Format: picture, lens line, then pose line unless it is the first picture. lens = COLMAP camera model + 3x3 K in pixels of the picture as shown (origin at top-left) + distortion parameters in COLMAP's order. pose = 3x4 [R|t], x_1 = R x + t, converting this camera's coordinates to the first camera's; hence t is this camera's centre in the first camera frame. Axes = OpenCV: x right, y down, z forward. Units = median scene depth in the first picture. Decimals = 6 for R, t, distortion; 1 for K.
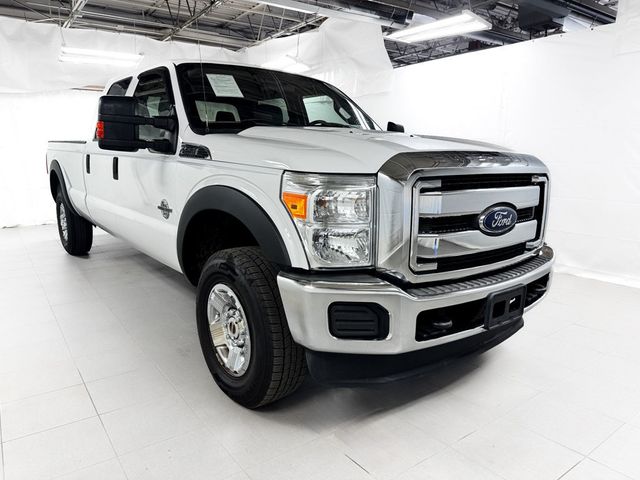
lens RADIAL K [[455.4, 0, 320.0], [0, 455.4, 240.0], [0, 0, 1]] dist [0.003602, -0.002744]
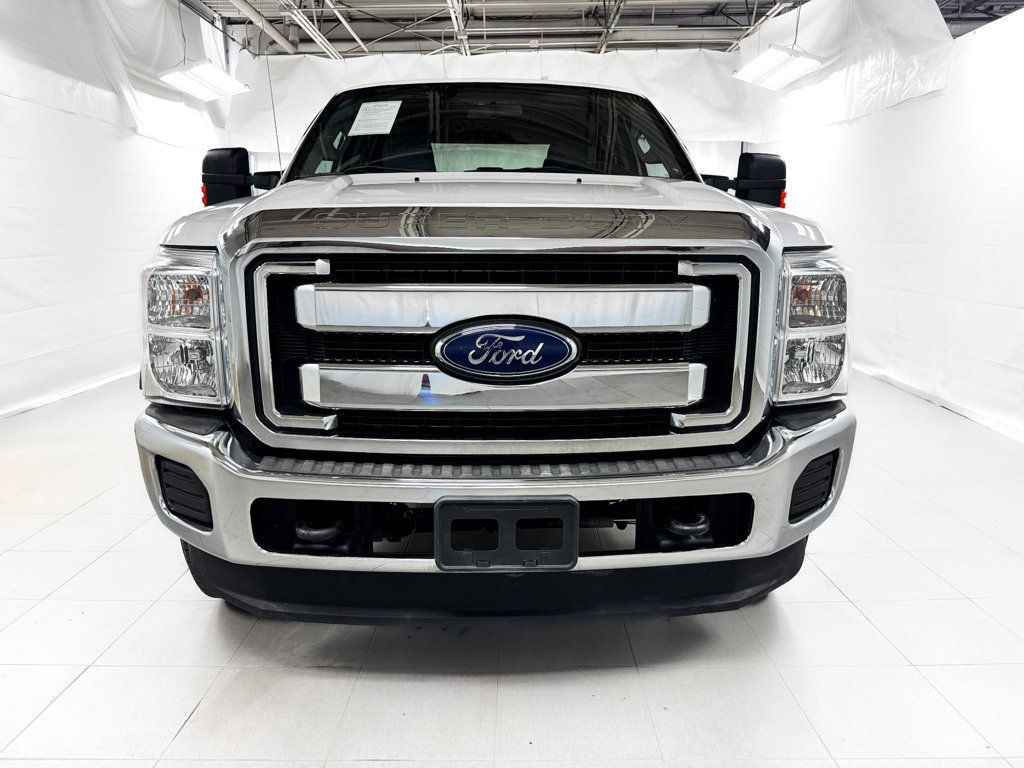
lens RADIAL K [[728.7, 0, 512.0], [0, 728.7, 384.0], [0, 0, 1]] dist [0.003602, -0.002744]
pose [[0.802777, 0.111695, -0.585725, 0.732352], [-0.099875, 0.993609, 0.052592, -0.044041], [0.587856, 0.016280, 0.808802, 0.340092]]
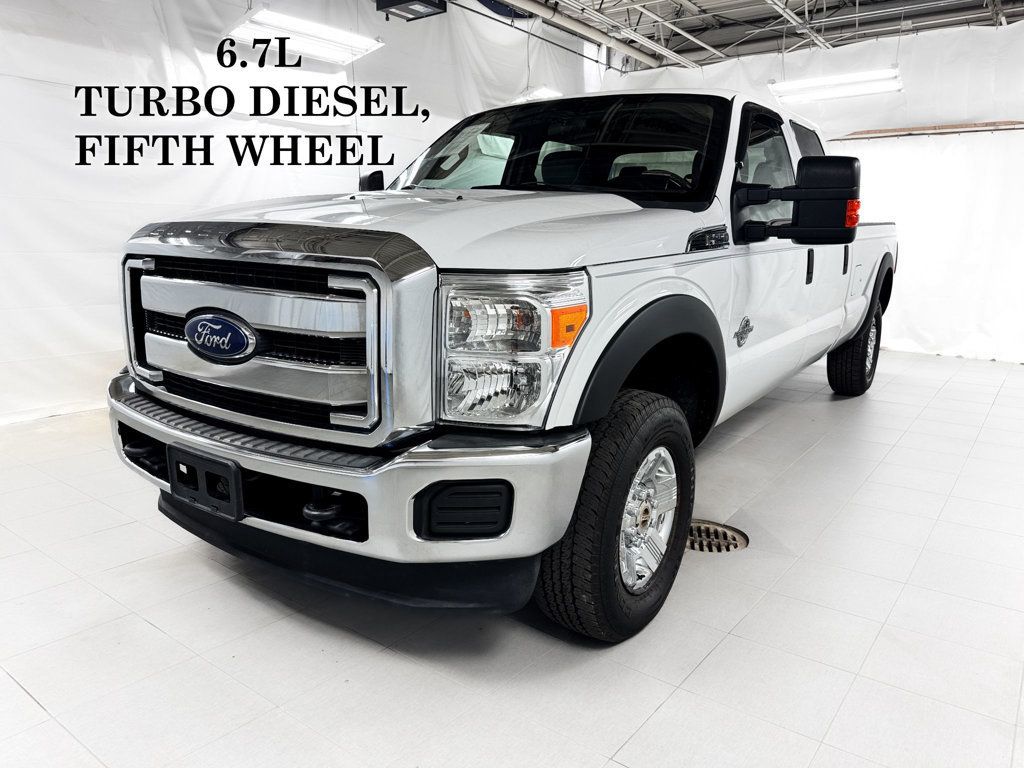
lens RADIAL K [[728.7, 0, 512.0], [0, 728.7, 384.0], [0, 0, 1]] dist [0.003602, -0.002744]
pose [[0.288547, 0.195098, -0.937378, 1.220886], [-0.193997, 0.970626, 0.142301, -0.168476], [0.937607, 0.140788, 0.317919, 0.924426]]
